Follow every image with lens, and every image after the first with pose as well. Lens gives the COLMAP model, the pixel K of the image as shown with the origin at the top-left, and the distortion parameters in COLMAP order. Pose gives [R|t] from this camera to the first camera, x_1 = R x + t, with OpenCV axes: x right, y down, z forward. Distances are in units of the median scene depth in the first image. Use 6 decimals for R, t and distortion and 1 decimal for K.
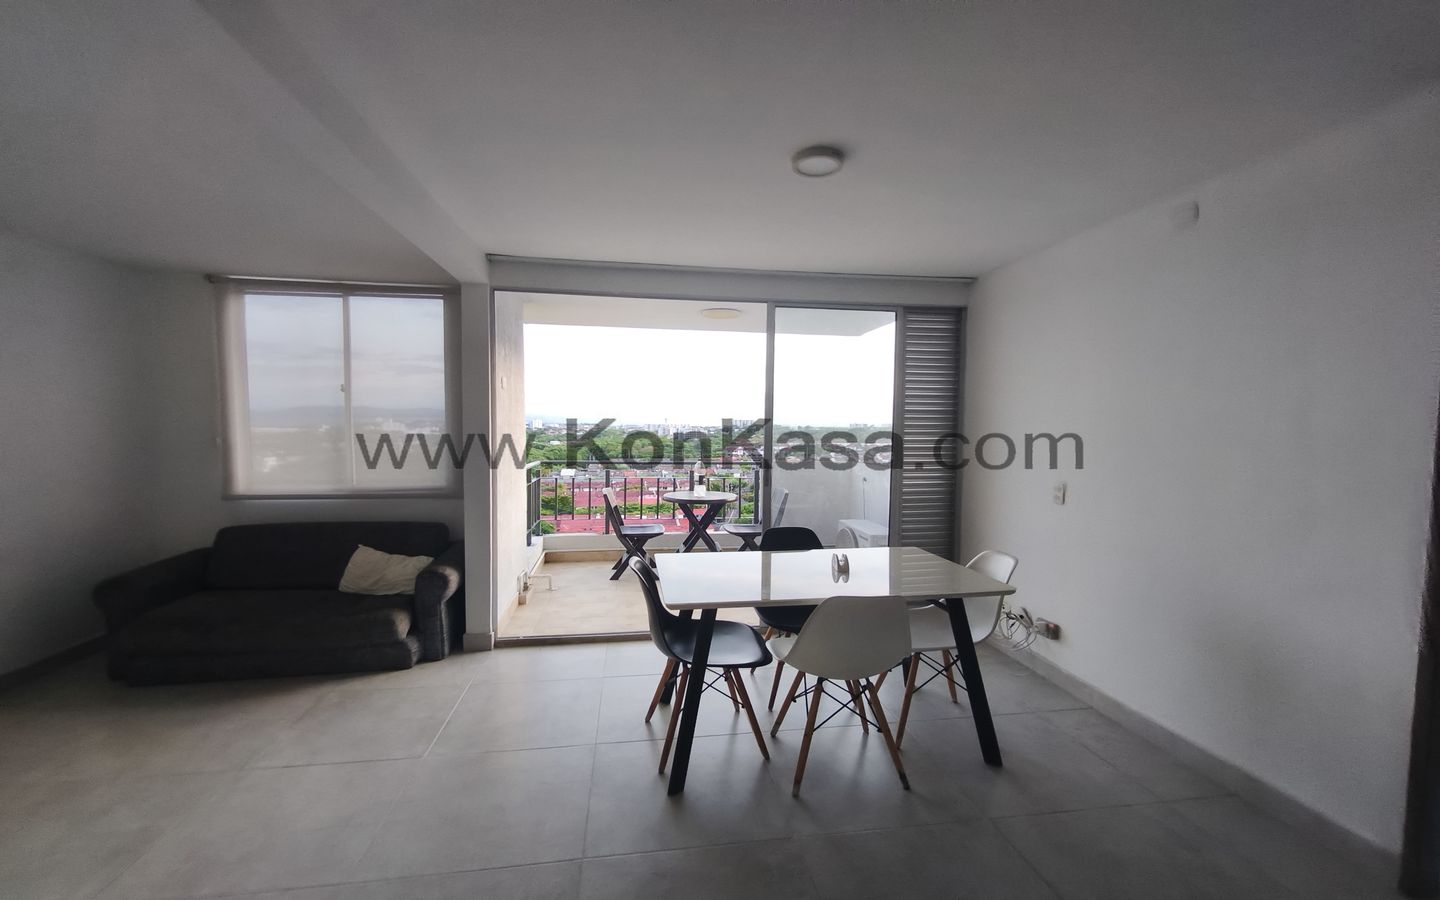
lens RADIAL K [[601.4, 0, 721.2], [0, 601.4, 441.5], [0, 0, 1]] dist [-0.002420, 0.000968]
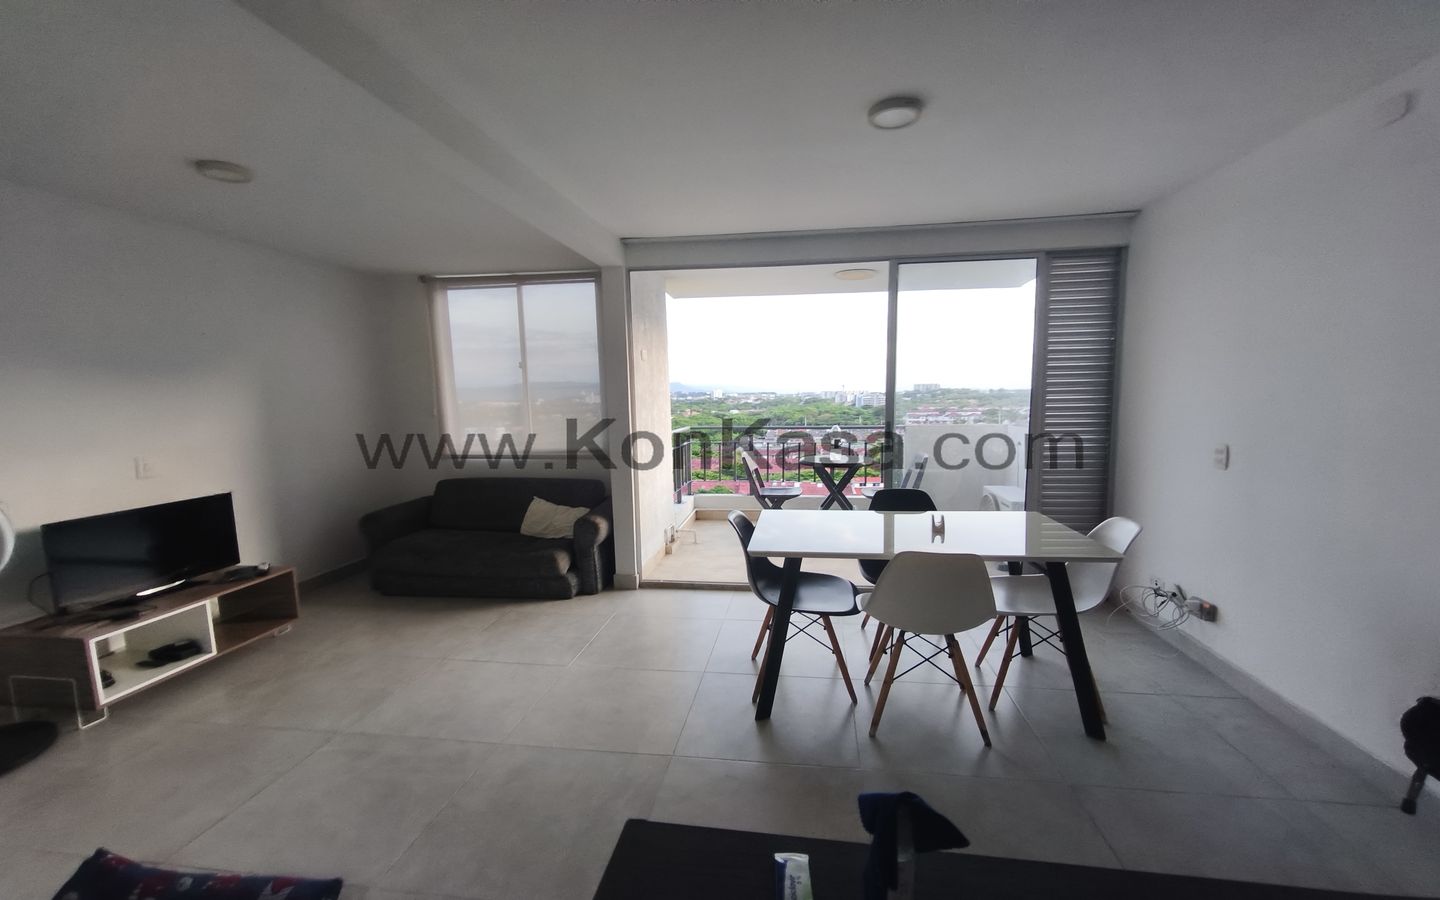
lens RADIAL K [[601.4, 0, 720.5], [0, 601.4, 454.5], [0, 0, 1]] dist [-0.002420, 0.000968]
pose [[0.957411, 0.005874, -0.288667, 0.109052], [0.015812, 0.997226, 0.072737, 0.008041], [0.288294, -0.074204, 0.954663, -0.035017]]
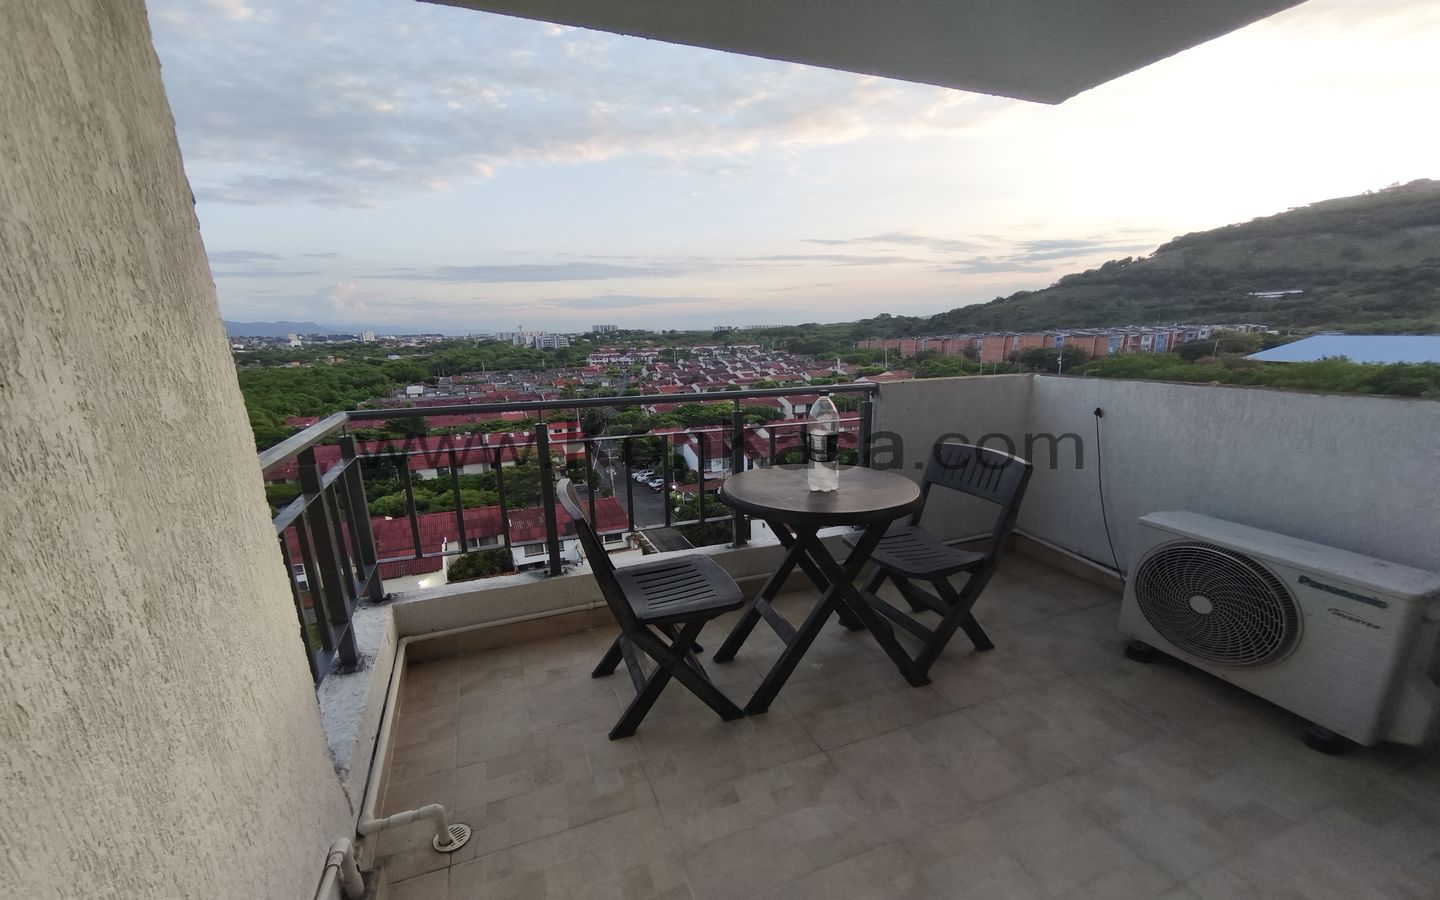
lens RADIAL K [[601.4, 0, 720.4], [0, 601.4, 484.7], [0, 0, 1]] dist [-0.002420, 0.000968]
pose [[0.975449, -0.081559, 0.204568, -0.279956], [0.033770, 0.973305, 0.227016, -0.000275], [-0.217622, -0.214534, 0.952164, 1.026558]]
